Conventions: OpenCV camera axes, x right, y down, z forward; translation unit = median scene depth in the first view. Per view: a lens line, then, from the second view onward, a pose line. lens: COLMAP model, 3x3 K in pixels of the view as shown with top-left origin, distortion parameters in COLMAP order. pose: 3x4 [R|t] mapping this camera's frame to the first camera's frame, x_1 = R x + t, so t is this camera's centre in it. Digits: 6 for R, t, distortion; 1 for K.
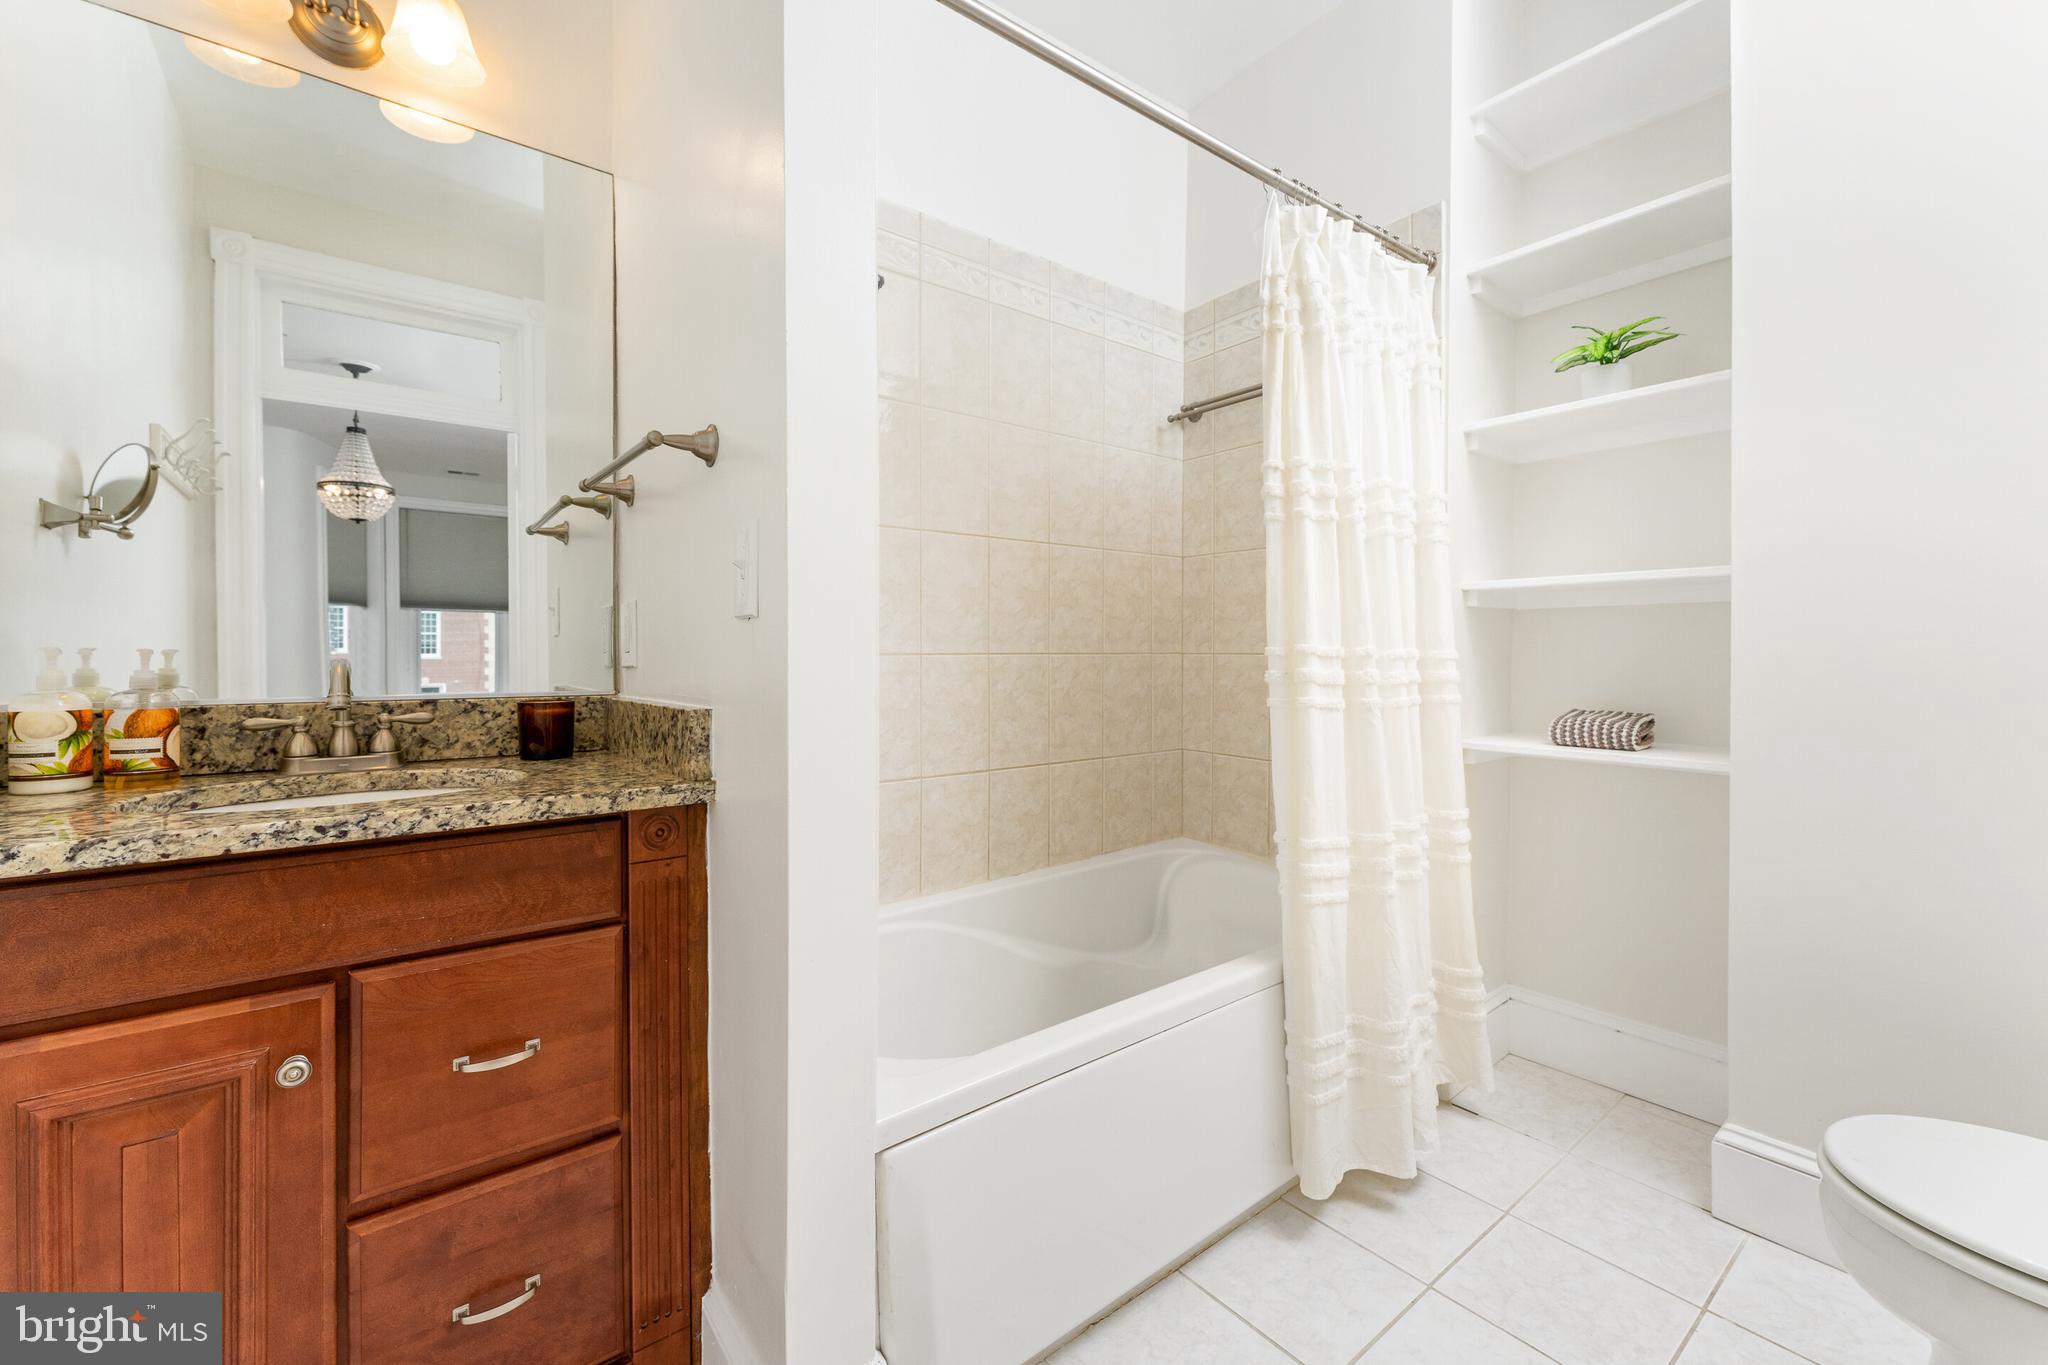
lens RADIAL K [[829.2, 0, 1016.9], [0, 829.2, 678.1], [0, 0, 1]] dist [0.000714, -0.000044]
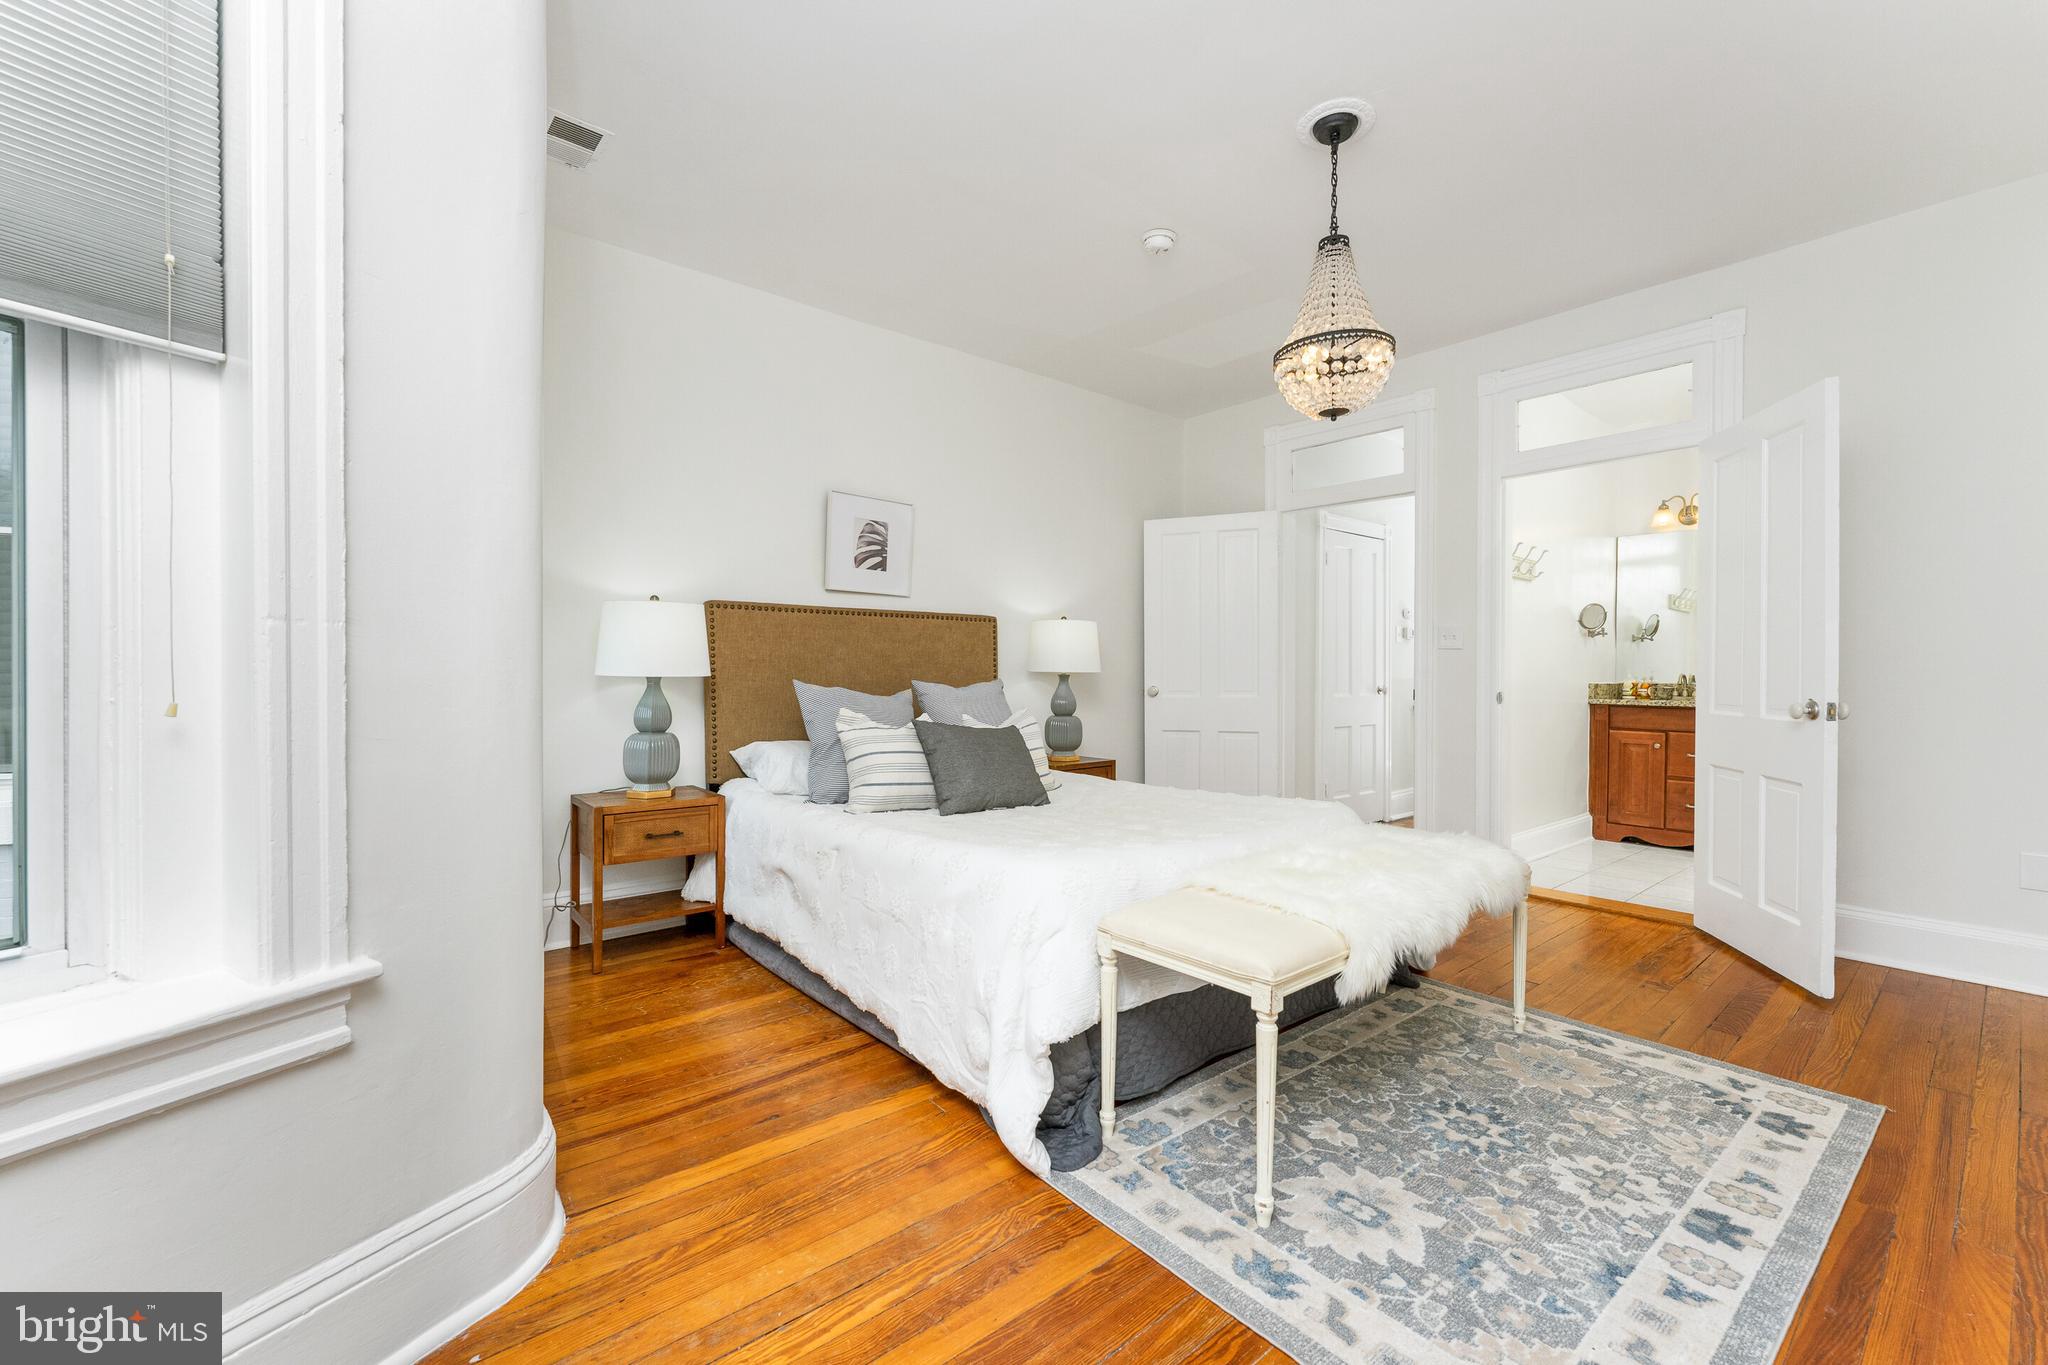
lens RADIAL K [[829.2, 0, 1016.9], [0, 829.2, 678.1], [0, 0, 1]] dist [0.000714, -0.000044]
pose [[0.031270, 0.012094, -0.999438, 3.790254], [-0.024081, 0.999646, 0.011343, 0.041237], [0.999221, 0.023713, 0.031550, -2.904241]]
